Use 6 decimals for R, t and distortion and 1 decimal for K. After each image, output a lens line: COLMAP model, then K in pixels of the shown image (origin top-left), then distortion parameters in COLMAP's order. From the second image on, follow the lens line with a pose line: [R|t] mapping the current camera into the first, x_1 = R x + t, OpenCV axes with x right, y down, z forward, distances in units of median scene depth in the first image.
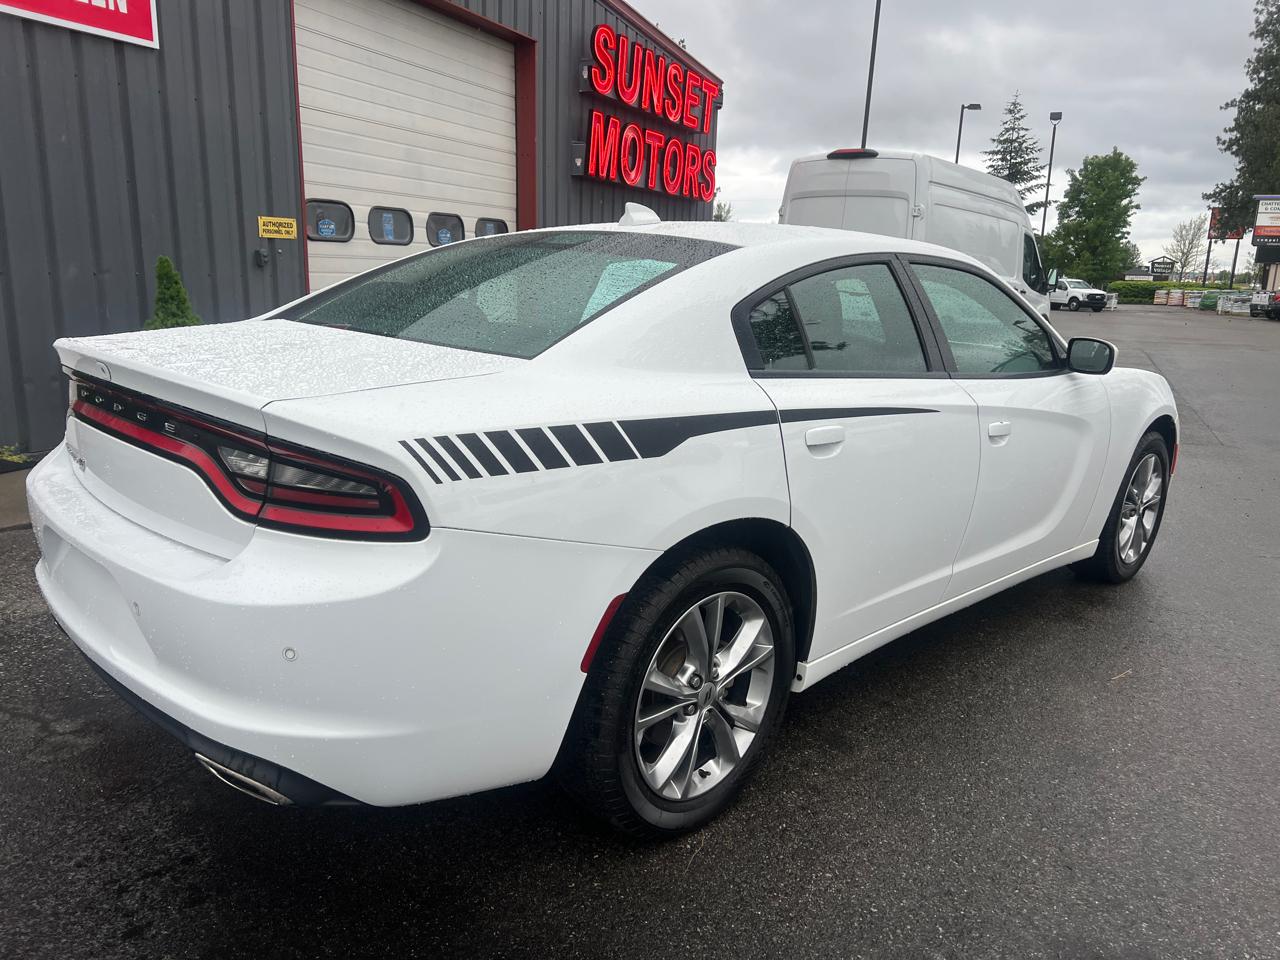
lens RADIAL K [[970.5, 0, 636.0], [0, 970.5, 478.9], [0, 0, 1]] dist [0.048243, -0.048541]
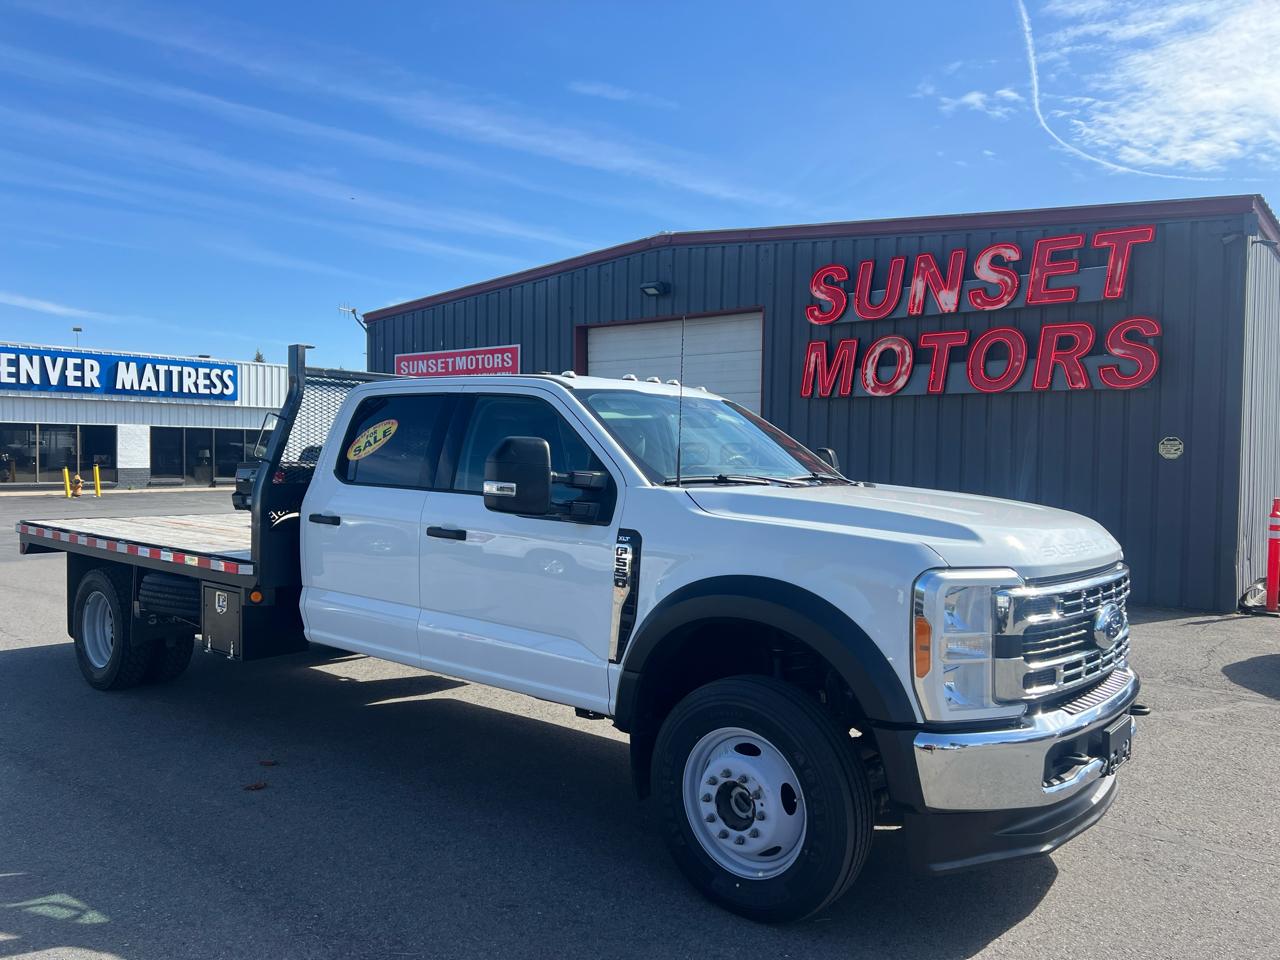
lens RADIAL K [[970.5, 0, 636.0], [0, 970.5, 478.9], [0, 0, 1]] dist [0.048243, -0.048541]
pose [[-0.252843, -0.007854, -0.967475, 1.208847], [-0.222618, 0.973609, 0.050276, -0.259941], [0.941547, 0.228089, -0.247919, 1.242035]]
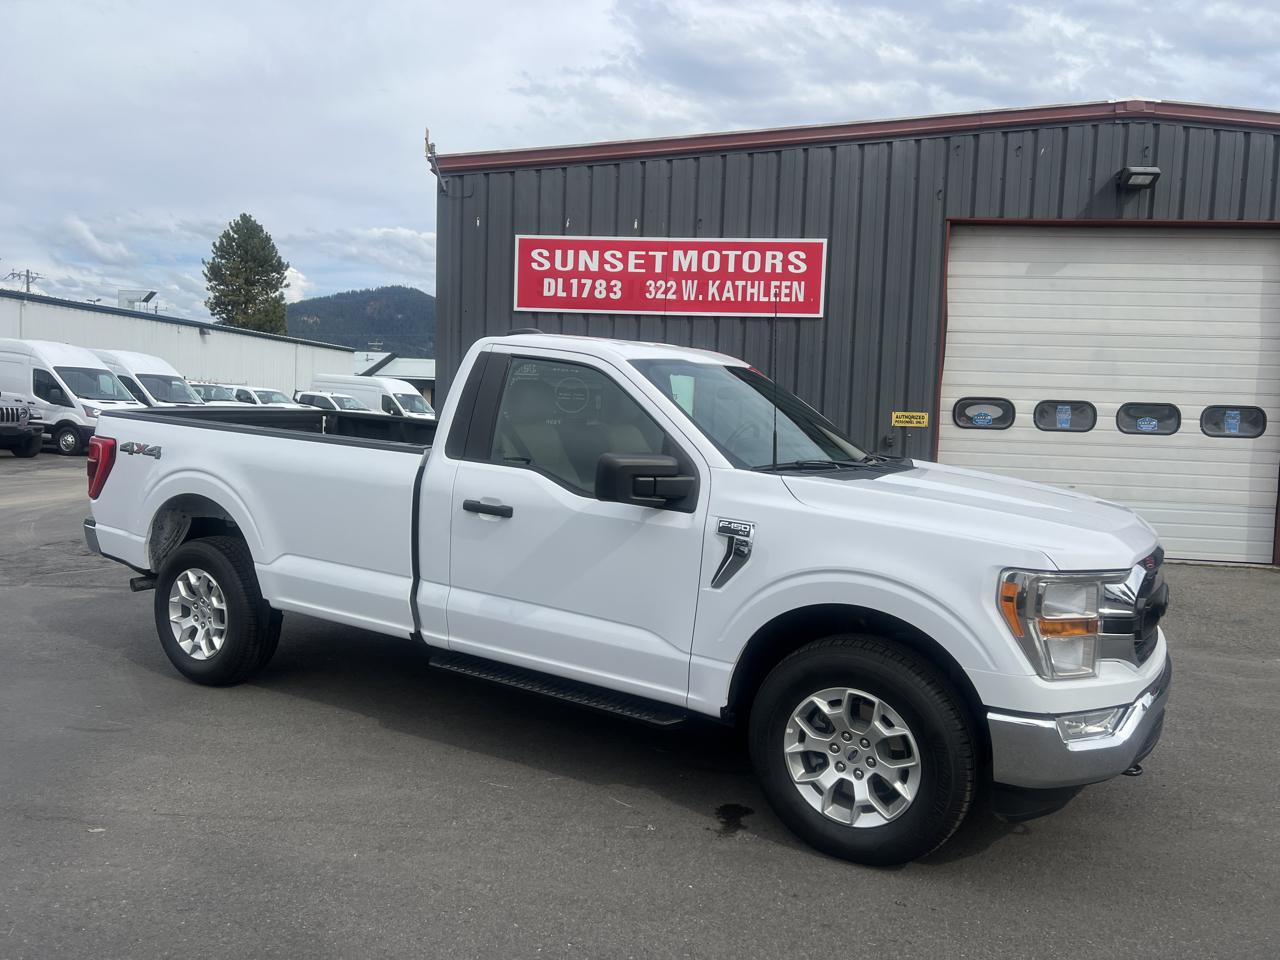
lens RADIAL K [[984.5, 0, 625.9], [0, 984.5, 483.5], [0, 0, 1]] dist [0.111137, -0.174970]
pose [[0.300243, 0.043954, -0.952850, 0.648115], [-0.228207, 0.973238, -0.027014, -0.024946], [0.926162, 0.225557, 0.302238, 0.151725]]
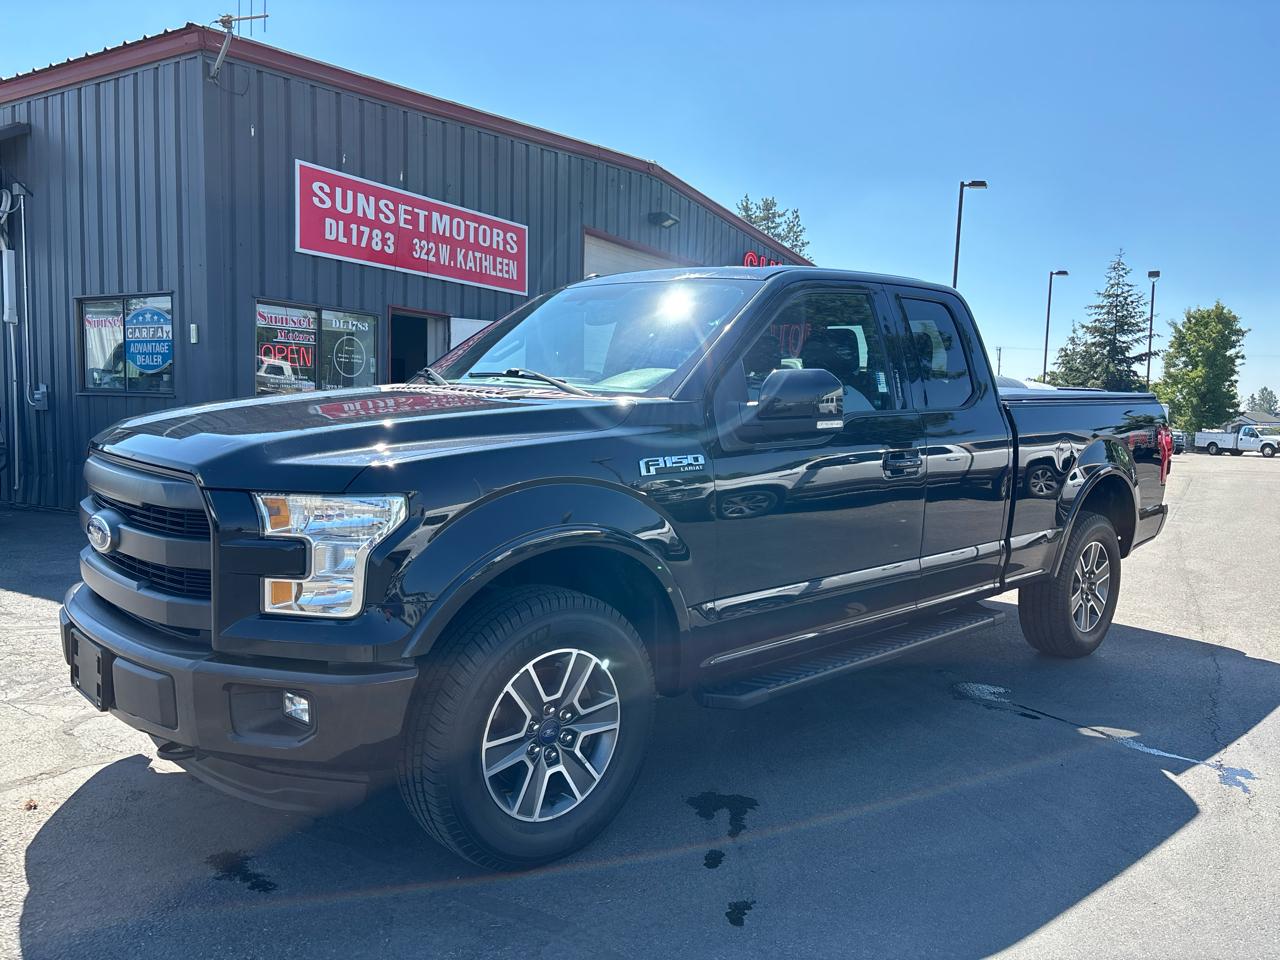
lens RADIAL K [[977.4, 0, 644.2], [0, 977.4, 497.0], [0, 0, 1]] dist [0.032581, -0.050480]
pose [[0.994217, 0.007126, -0.107151, -0.034922], [-0.021032, 0.991393, -0.129219, 0.117854], [0.105307, 0.130725, 0.985810, -0.495257]]
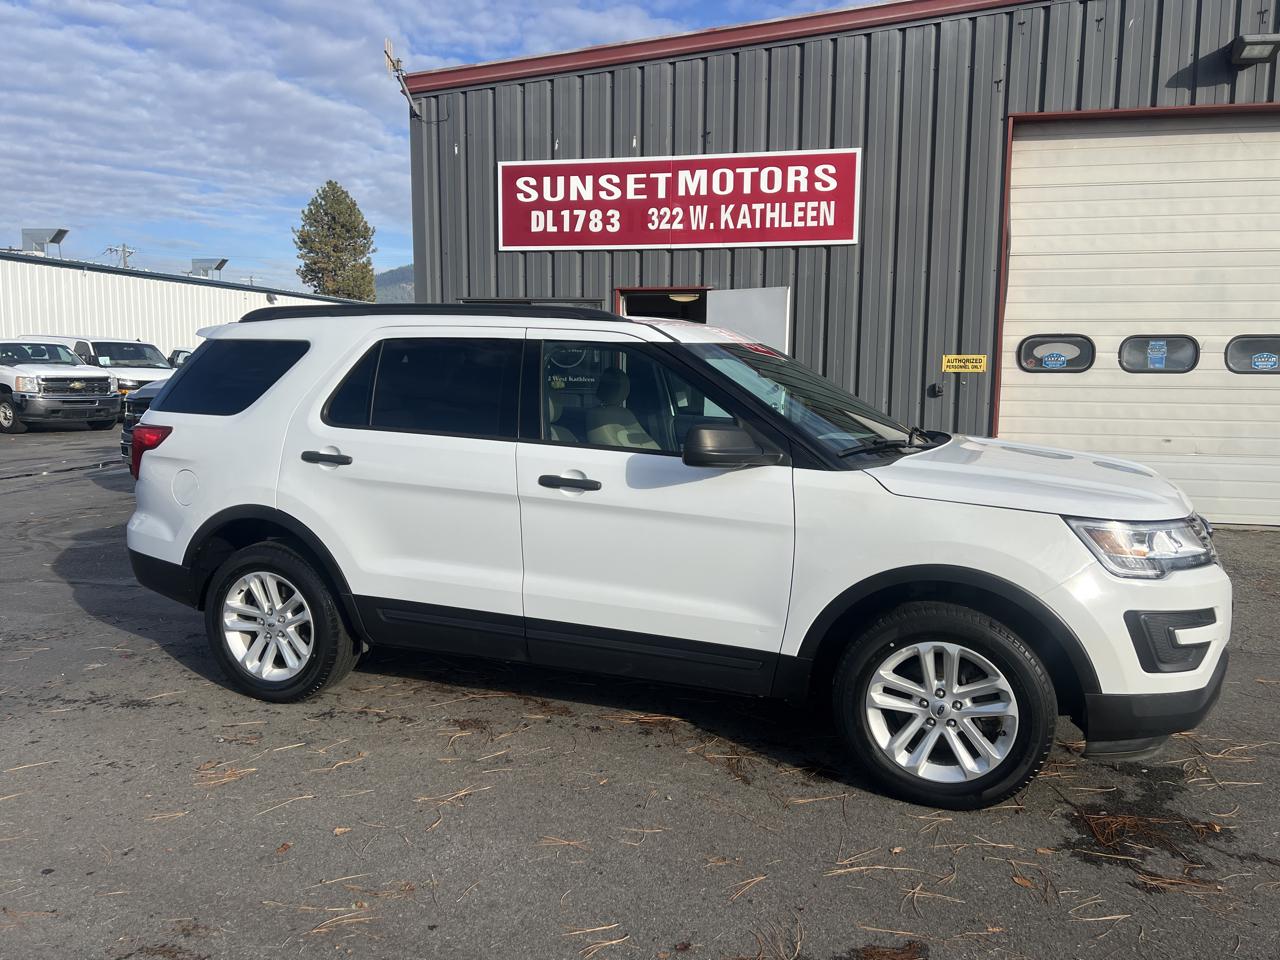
lens RADIAL K [[966.4, 0, 636.0], [0, 966.4, 482.3], [0, 0, 1]] dist [0.061288, -0.065381]
pose [[0.213246, 0.083106, -0.973458, 0.514030], [-0.209786, 0.977030, 0.037455, -0.057470], [0.954210, 0.196231, 0.225782, 0.284224]]
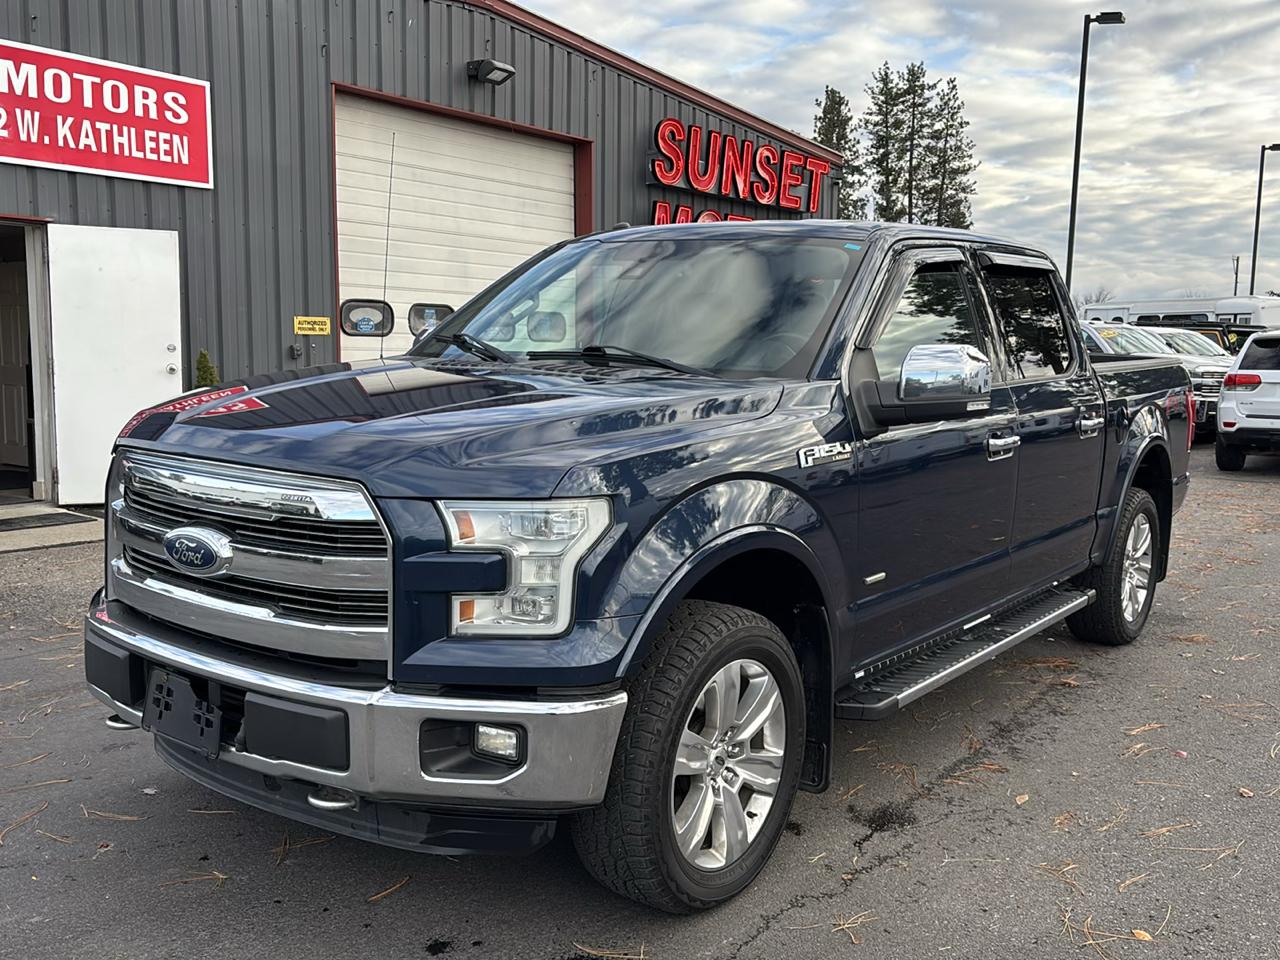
lens RADIAL K [[1249.9, 0, 640.0], [0, 1249.9, 480.0], [0, 0, 1]] dist [0.019799, 0.035835]
pose [[0.975457, 0.005050, -0.220130, 0.246925], [-0.030366, 0.993270, -0.111773, 0.056788], [0.218084, 0.115714, 0.969046, -0.239346]]
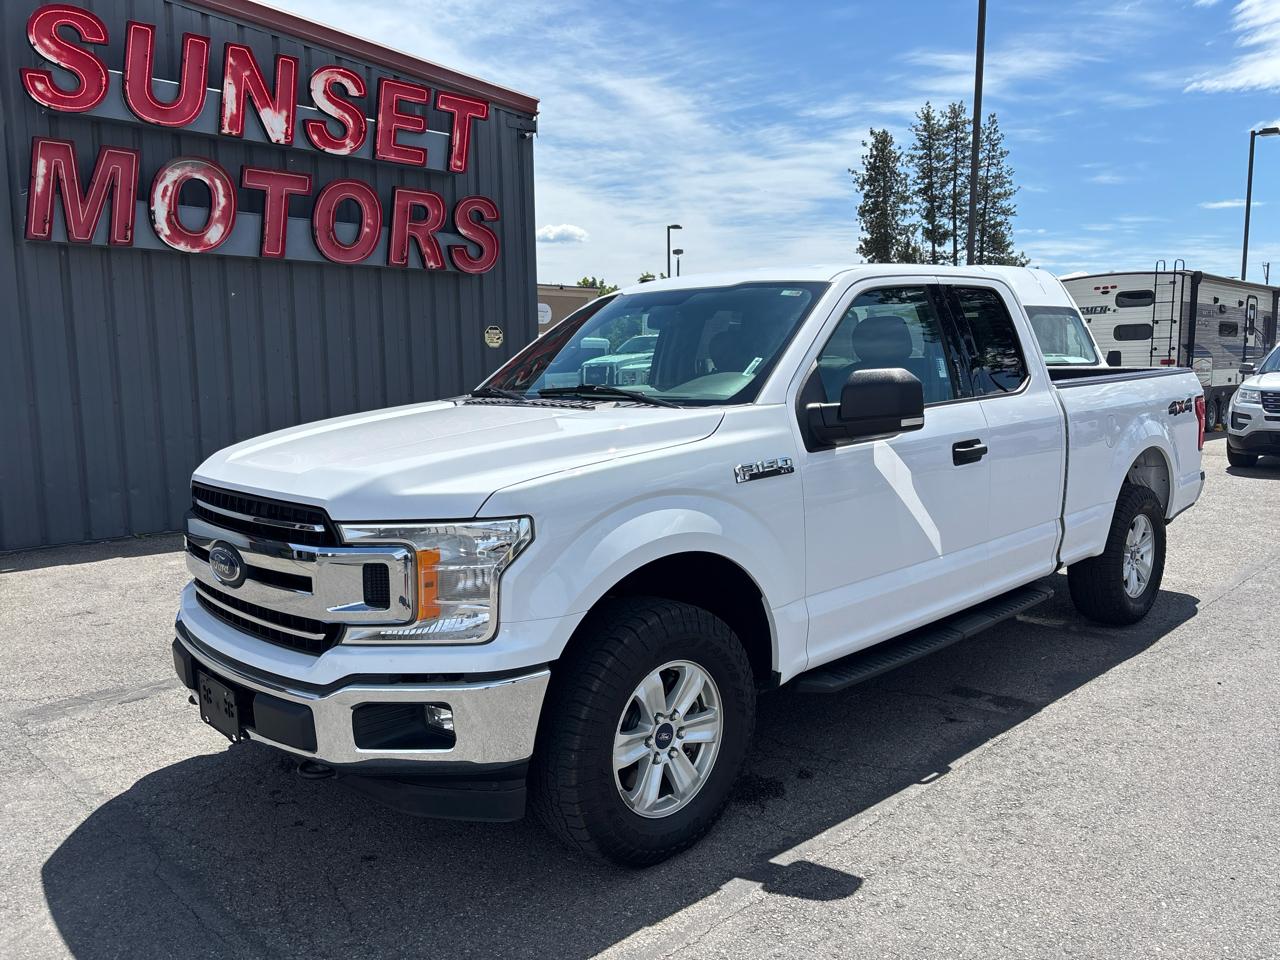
lens RADIAL K [[964.6, 0, 635.0], [0, 964.6, 482.8], [0, 0, 1]] dist [0.052503, -0.058866]
pose [[0.936020, 0.004099, -0.351922, 0.588950], [-0.036186, 0.995754, -0.084645, -0.132037], [0.350081, 0.091964, 0.932194, 0.632795]]
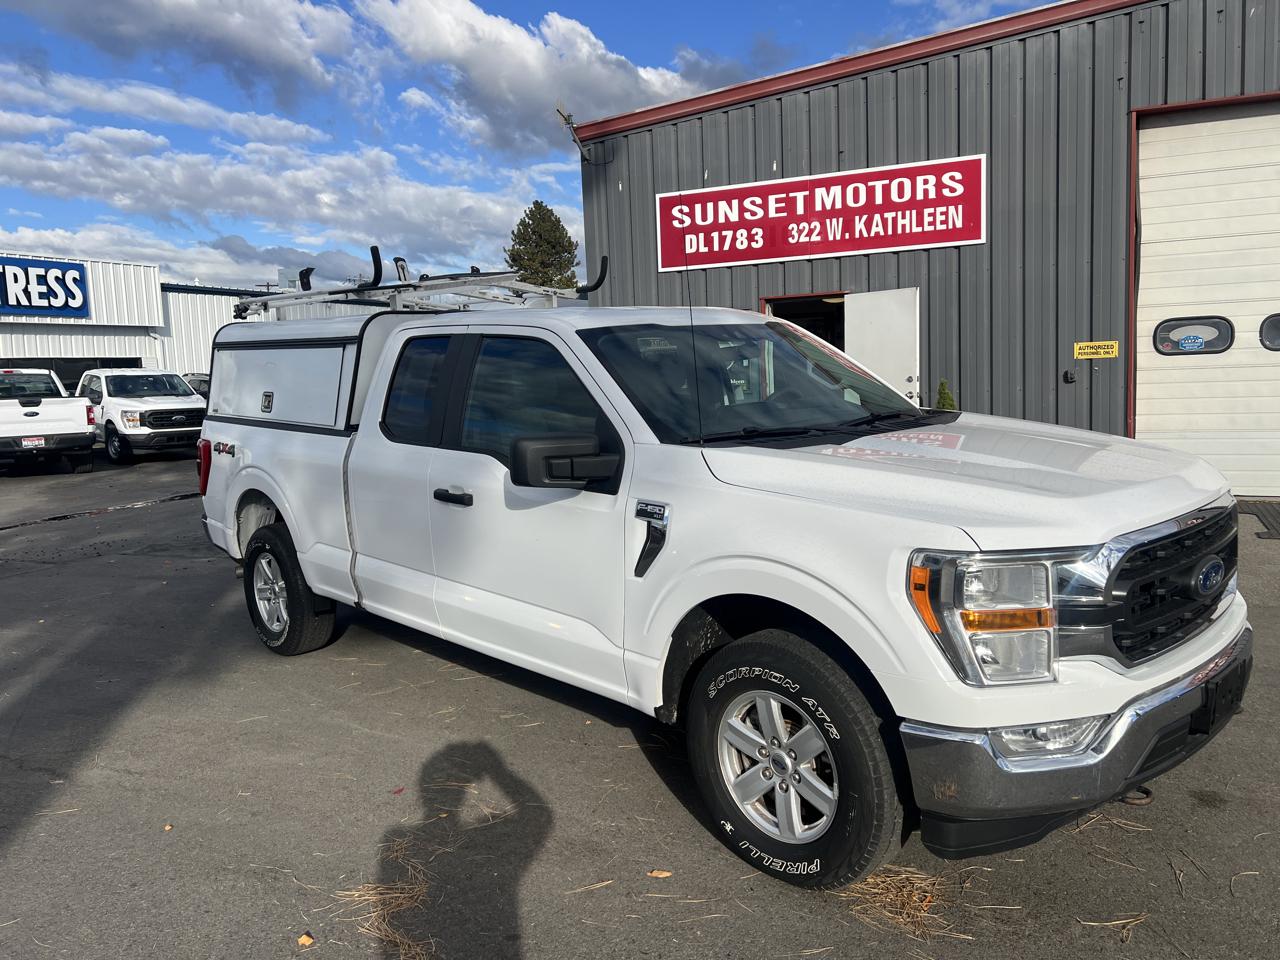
lens RADIAL K [[970.5, 0, 636.0], [0, 970.5, 478.9], [0, 0, 1]] dist [0.048243, -0.048541]
pose [[0.004891, 0.083295, -0.996513, 0.636569], [-0.171588, 0.981815, 0.081224, -0.072535], [0.985157, 0.170593, 0.019095, 0.319953]]
